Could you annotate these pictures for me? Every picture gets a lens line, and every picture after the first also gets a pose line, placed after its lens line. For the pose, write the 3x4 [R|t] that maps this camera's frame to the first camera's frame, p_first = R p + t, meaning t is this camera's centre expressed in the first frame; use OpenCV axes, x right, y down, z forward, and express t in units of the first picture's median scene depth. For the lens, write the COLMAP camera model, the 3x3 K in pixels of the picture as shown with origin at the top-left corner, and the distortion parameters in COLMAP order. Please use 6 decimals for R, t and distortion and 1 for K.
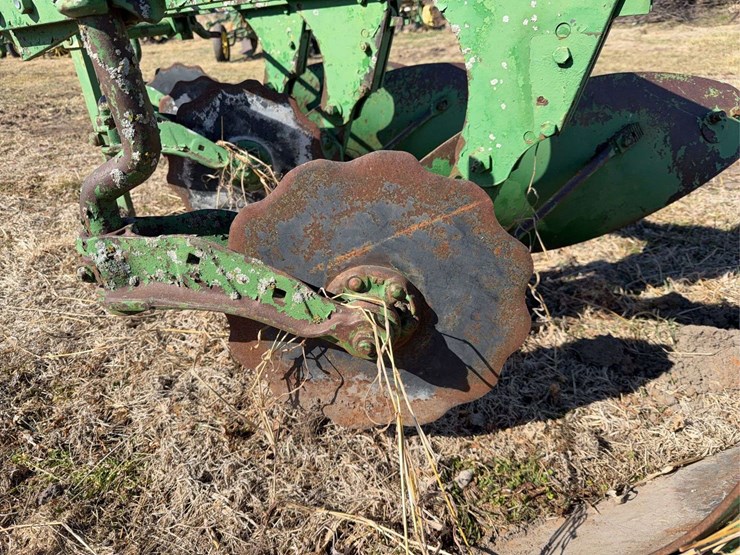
lens RADIAL K [[509.9, 0, 363.8], [0, 509.9, 288.1], [0, 0, 1]] dist [0.064387, -0.115537]
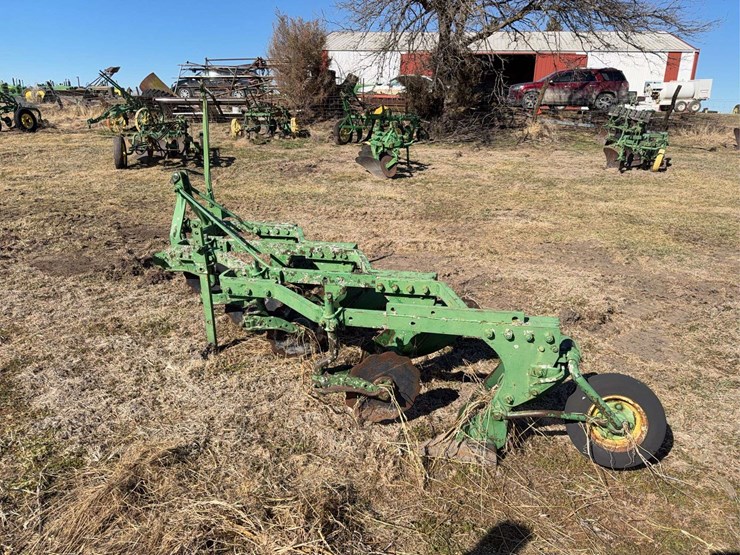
lens RADIAL K [[509.9, 0, 363.8], [0, 509.9, 288.1], [0, 0, 1]] dist [0.064387, -0.115537]
pose [[0.961210, -0.033190, 0.273815, -0.772592], [0.064391, 0.992305, -0.105758, -0.204035], [-0.268198, 0.119287, 0.955950, -1.848309]]
